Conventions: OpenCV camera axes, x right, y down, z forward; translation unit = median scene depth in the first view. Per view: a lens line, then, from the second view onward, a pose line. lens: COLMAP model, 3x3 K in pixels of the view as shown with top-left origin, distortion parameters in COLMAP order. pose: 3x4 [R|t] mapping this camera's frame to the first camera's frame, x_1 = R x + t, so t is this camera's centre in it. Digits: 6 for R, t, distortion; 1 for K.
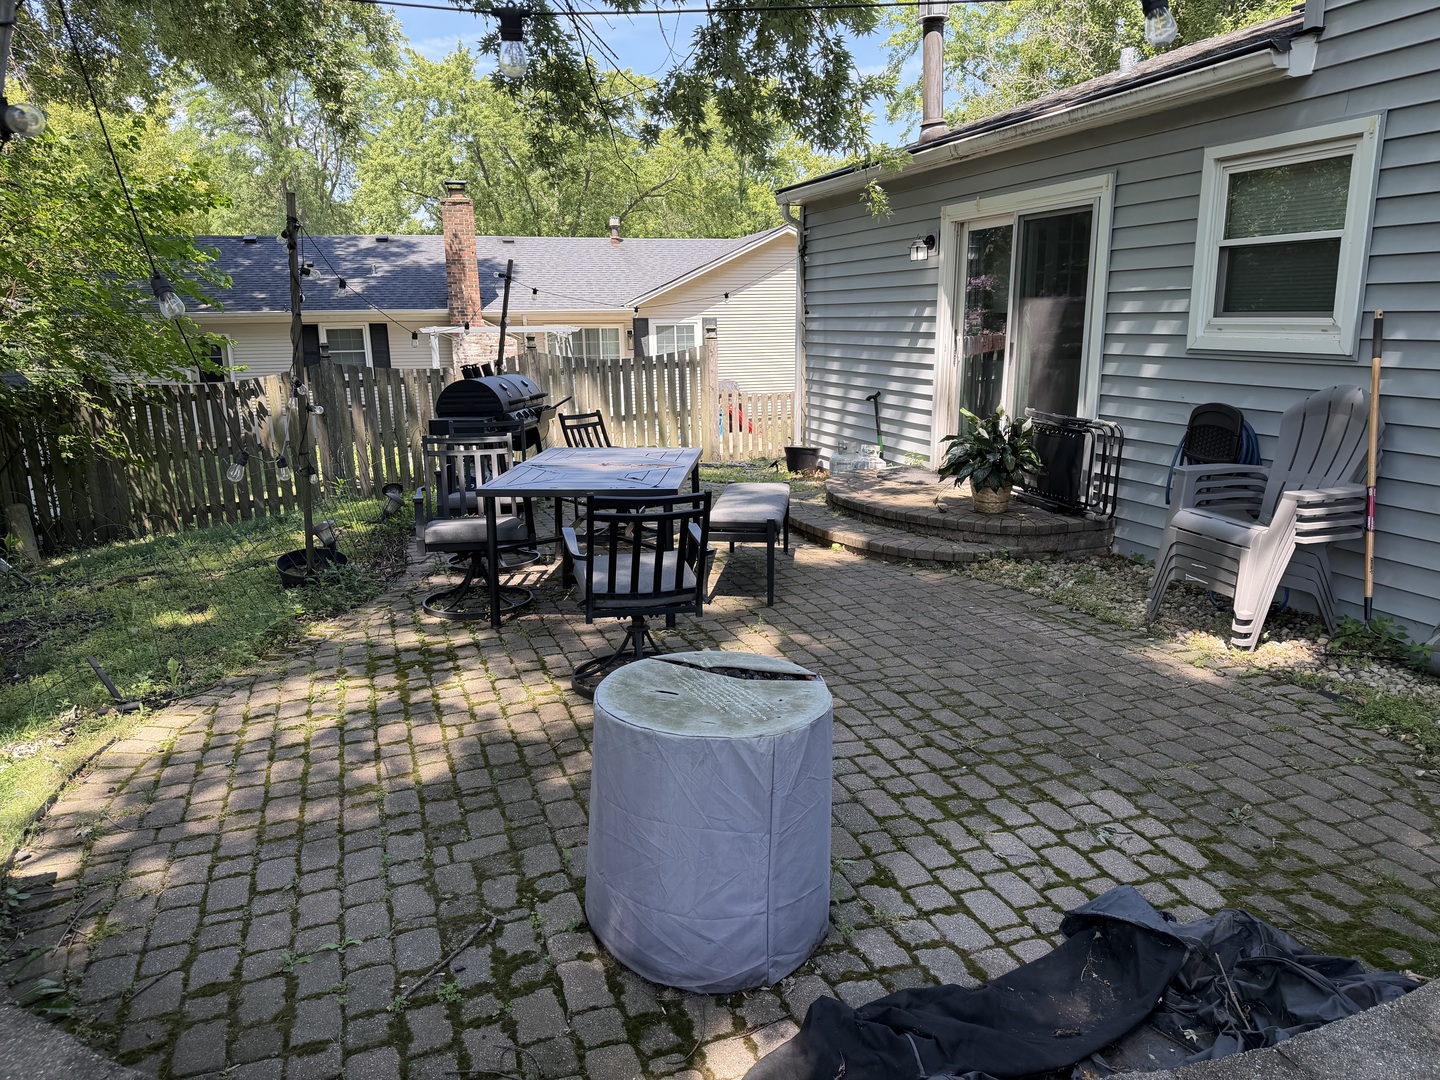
lens RADIAL K [[1019.5, 0, 718.7], [0, 1019.5, 548.8], [0, 0, 1]] dist [0.056193, -0.063975]
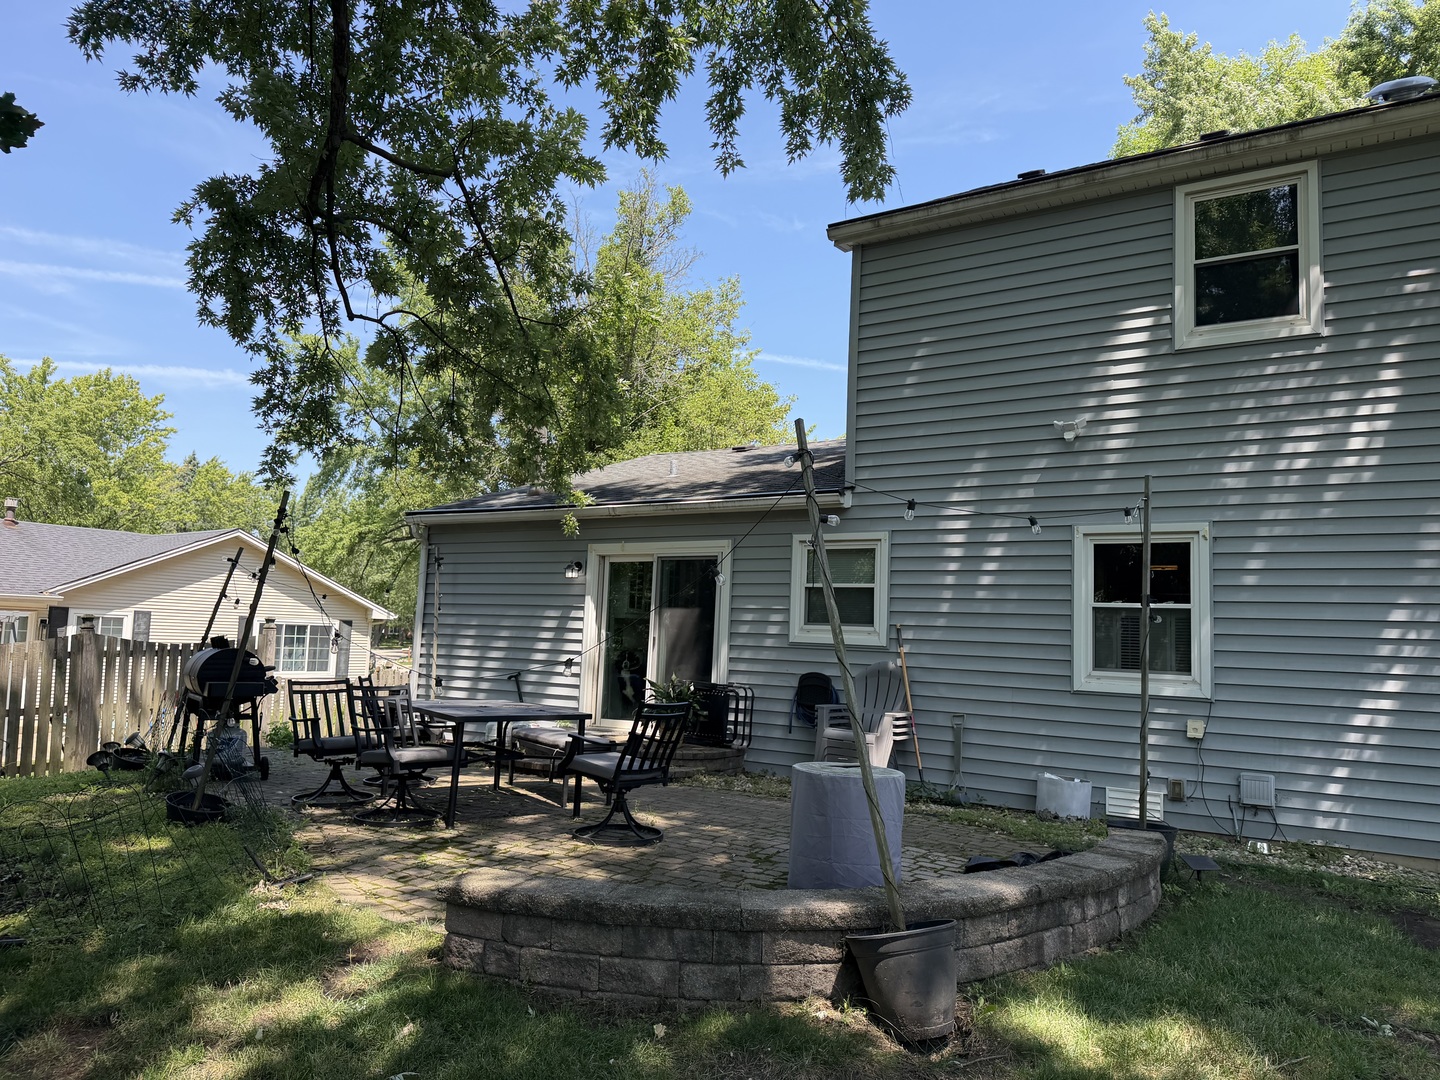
lens RADIAL K [[1019.5, 0, 719.2], [0, 1019.5, 543.8], [0, 0, 1]] dist [0.056193, -0.063975]
pose [[0.780771, 0.098811, 0.616954, -0.678856], [0.094112, 0.957553, -0.272463, 0.099385], [-0.617688, 0.270794, 0.738330, -0.230443]]
